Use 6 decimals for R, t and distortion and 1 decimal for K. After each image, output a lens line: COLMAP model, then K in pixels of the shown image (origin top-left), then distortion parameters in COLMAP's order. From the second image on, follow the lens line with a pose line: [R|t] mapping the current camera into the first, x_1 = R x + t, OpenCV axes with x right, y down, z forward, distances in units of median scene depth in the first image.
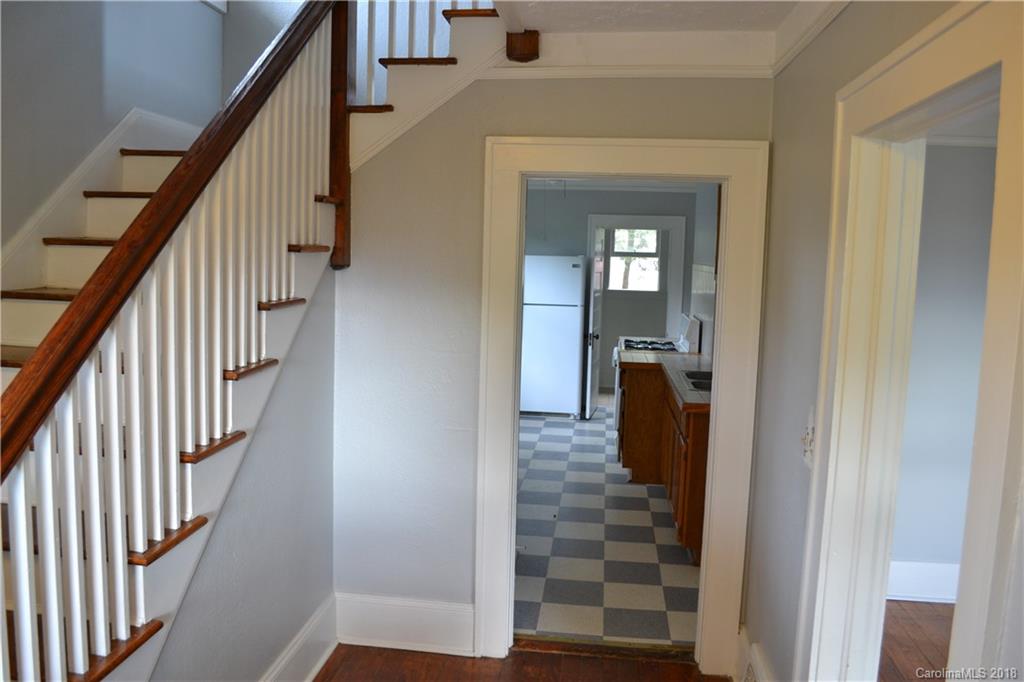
lens RADIAL K [[821.0, 0, 505.1], [0, 821.0, 343.7], [0, 0, 1]] dist [-0.080679, 0.012175]
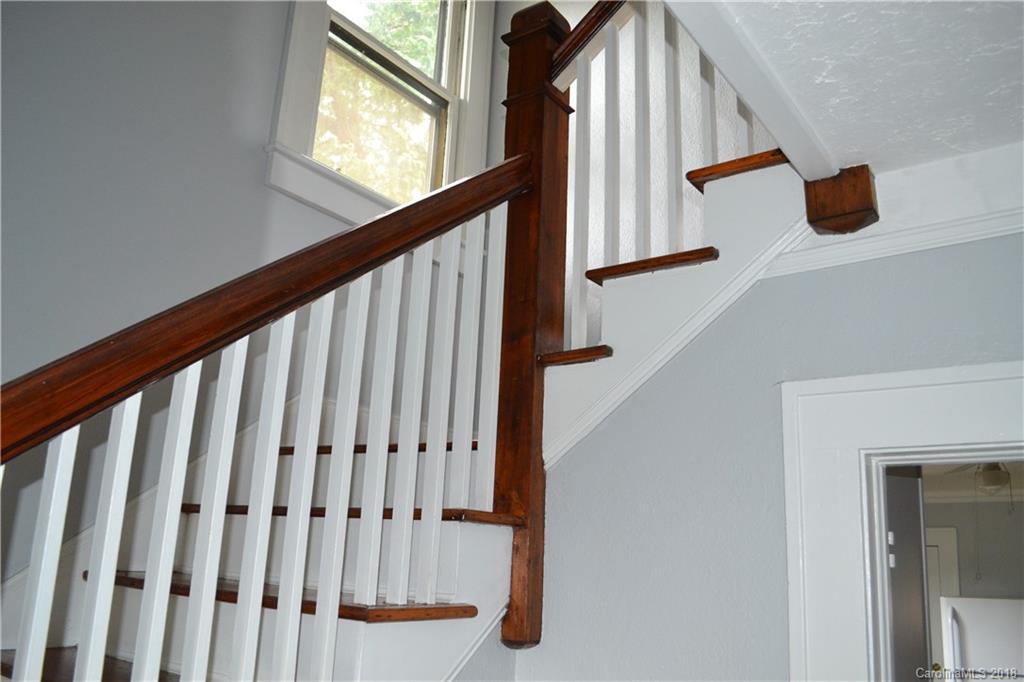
lens RADIAL K [[821.0, 0, 513.9], [0, 821.0, 341.2], [0, 0, 1]] dist [-0.080679, 0.012175]
pose [[0.879590, -0.112402, -0.462264, 0.064399], [-0.075363, 0.926495, -0.368683, -0.085432], [0.469726, 0.359127, 0.806465, 0.525521]]
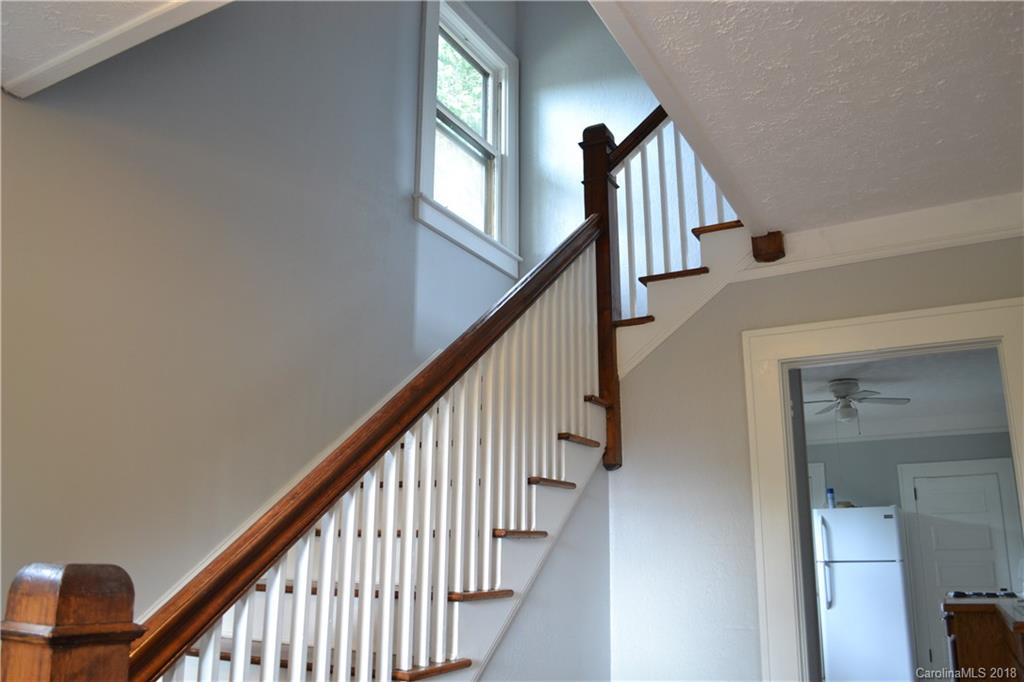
lens RADIAL K [[821.0, 0, 502.1], [0, 821.0, 334.9], [0, 0, 1]] dist [-0.080679, 0.012175]
pose [[0.929772, -0.114246, -0.349959, 0.056889], [-0.023626, 0.930149, -0.366421, 0.144147], [0.367376, 0.348957, 0.862128, -0.020595]]
